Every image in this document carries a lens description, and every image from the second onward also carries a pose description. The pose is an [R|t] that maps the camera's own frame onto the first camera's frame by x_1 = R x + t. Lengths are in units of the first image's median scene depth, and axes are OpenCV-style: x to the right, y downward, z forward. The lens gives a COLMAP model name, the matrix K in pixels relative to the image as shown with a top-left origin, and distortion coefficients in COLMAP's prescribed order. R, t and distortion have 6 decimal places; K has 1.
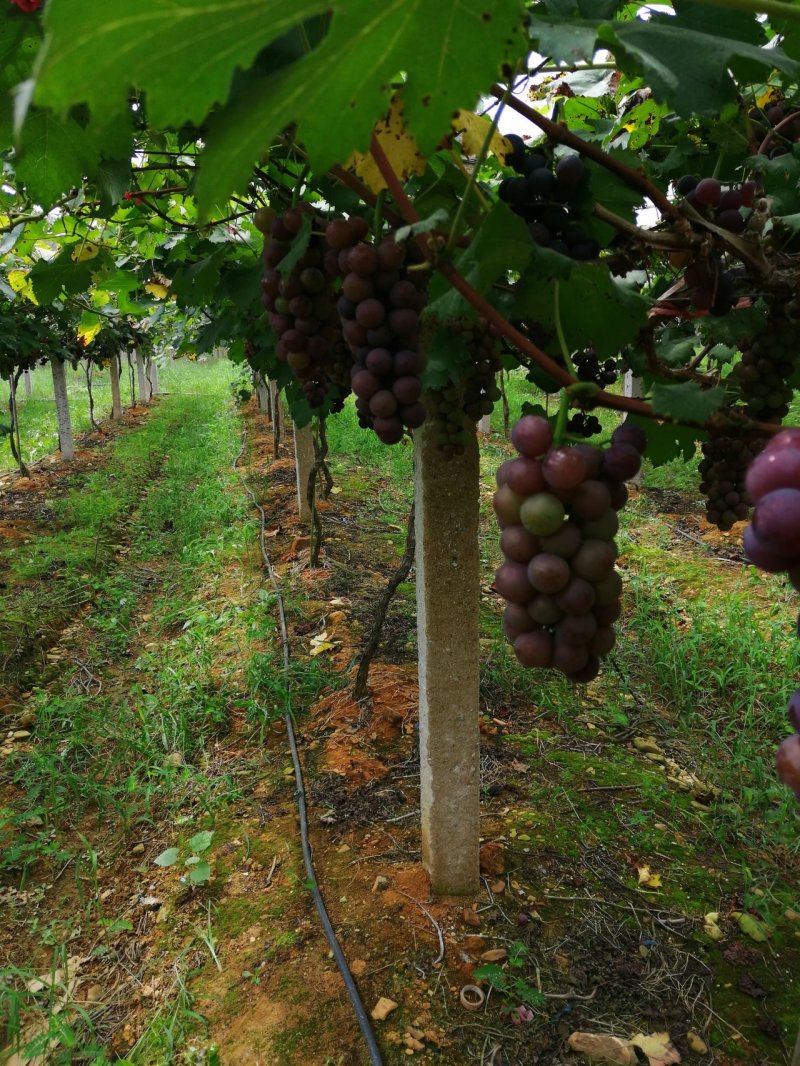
lens RADIAL K [[871.8, 0, 400.0], [0, 871.8, 533.0], [0, 0, 1]] dist [-0.004903, -0.006920]
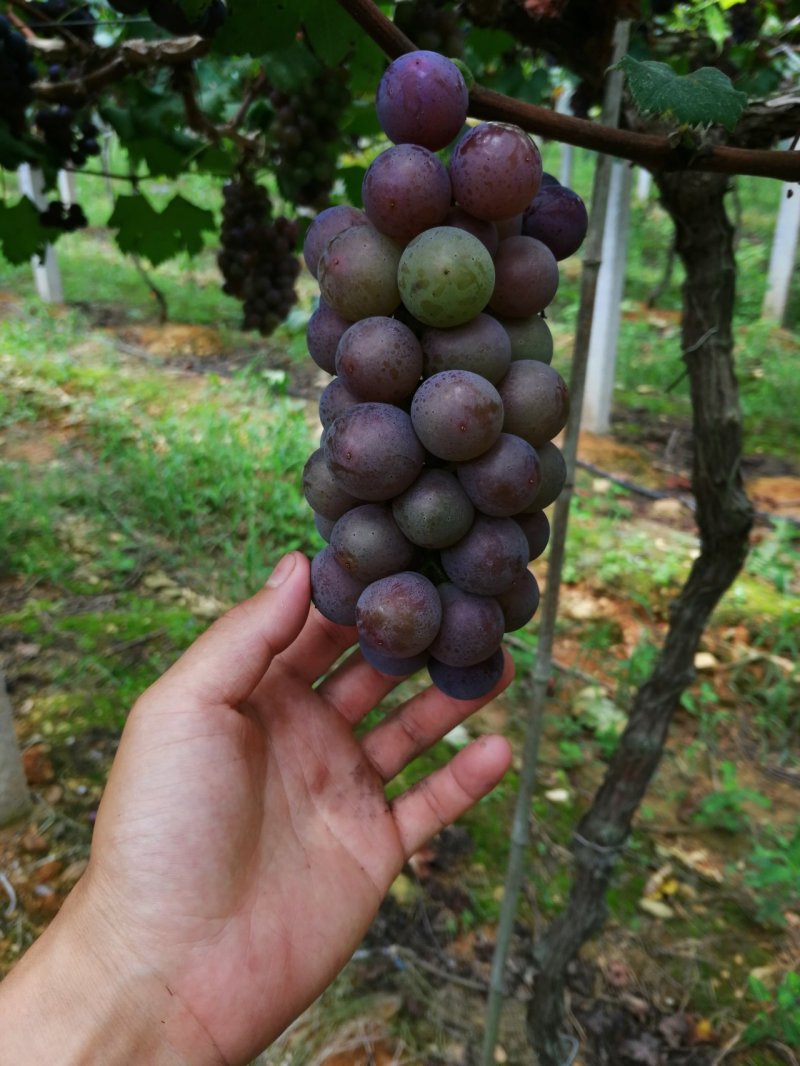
lens RADIAL K [[871.8, 0, 400.0], [0, 871.8, 533.0], [0, 0, 1]] dist [-0.004903, -0.006920]
pose [[0.778836, -0.242370, 0.578508, -0.044383], [0.116520, 0.962179, 0.246242, -0.007639], [-0.616310, -0.124375, 0.777620, 0.135829]]
